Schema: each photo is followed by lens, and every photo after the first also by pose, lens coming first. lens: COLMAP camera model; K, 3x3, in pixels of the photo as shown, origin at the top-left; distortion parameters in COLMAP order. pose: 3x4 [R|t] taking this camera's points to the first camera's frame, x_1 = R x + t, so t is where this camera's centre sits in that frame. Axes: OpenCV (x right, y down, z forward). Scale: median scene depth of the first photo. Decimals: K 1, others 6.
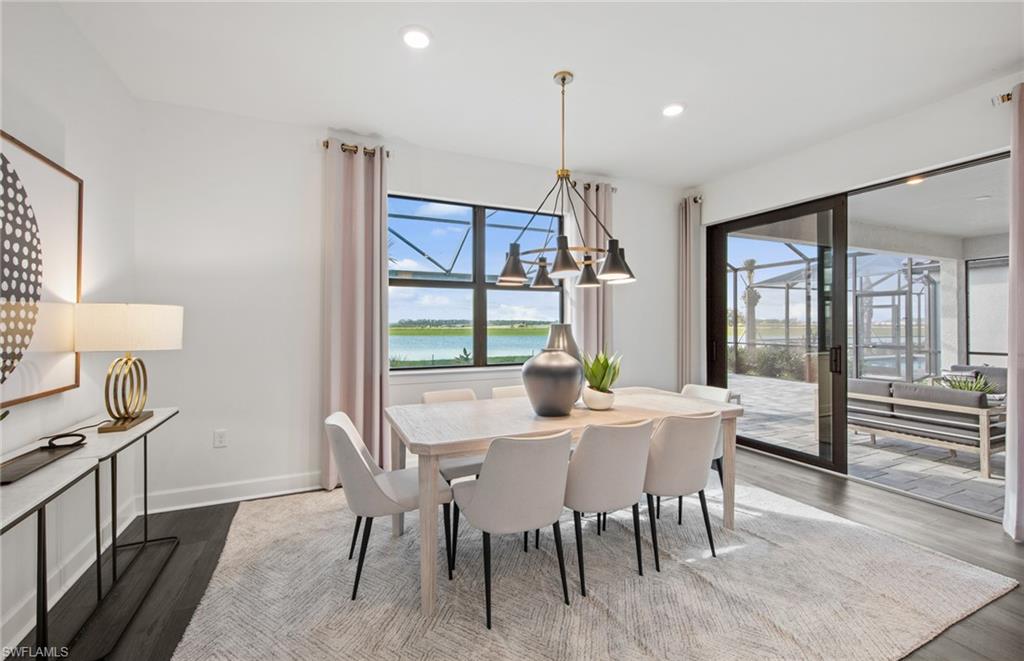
lens RADIAL K [[428.2, 0, 508.7], [0, 428.2, 324.3], [0, 0, 1]] dist [0.000160, 0.000188]
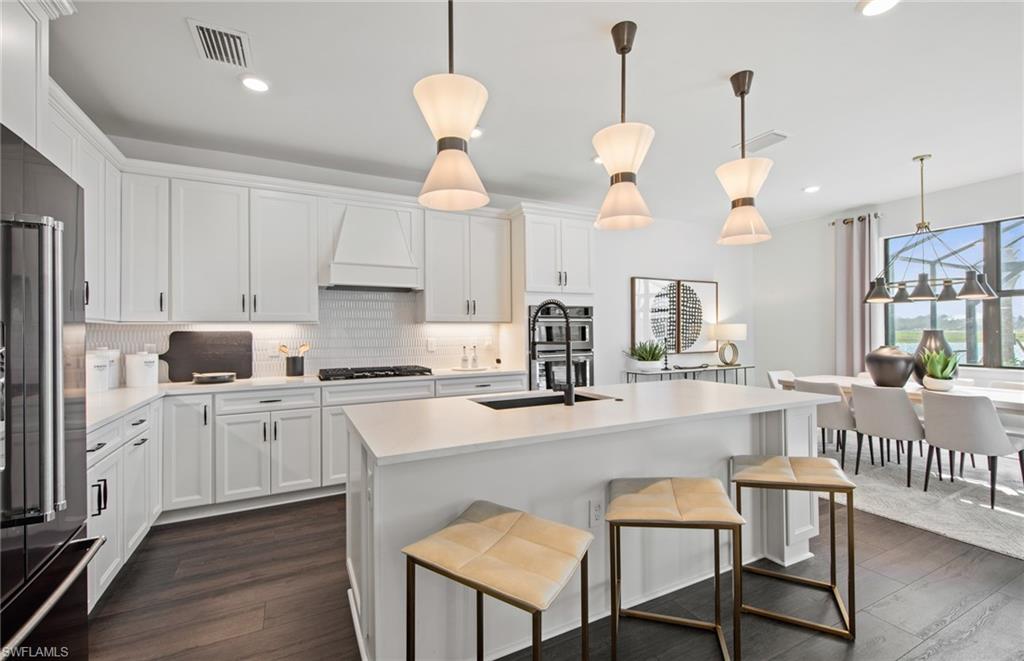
lens RADIAL K [[428.2, 0, 508.6], [0, 428.2, 329.9], [0, 0, 1]] dist [0.000160, 0.000188]
pose [[0.048982, -0.004946, -0.998787, 1.290175], [0.008122, 0.999957, -0.004554, -0.004841], [0.998767, -0.007889, 0.049020, -0.396515]]
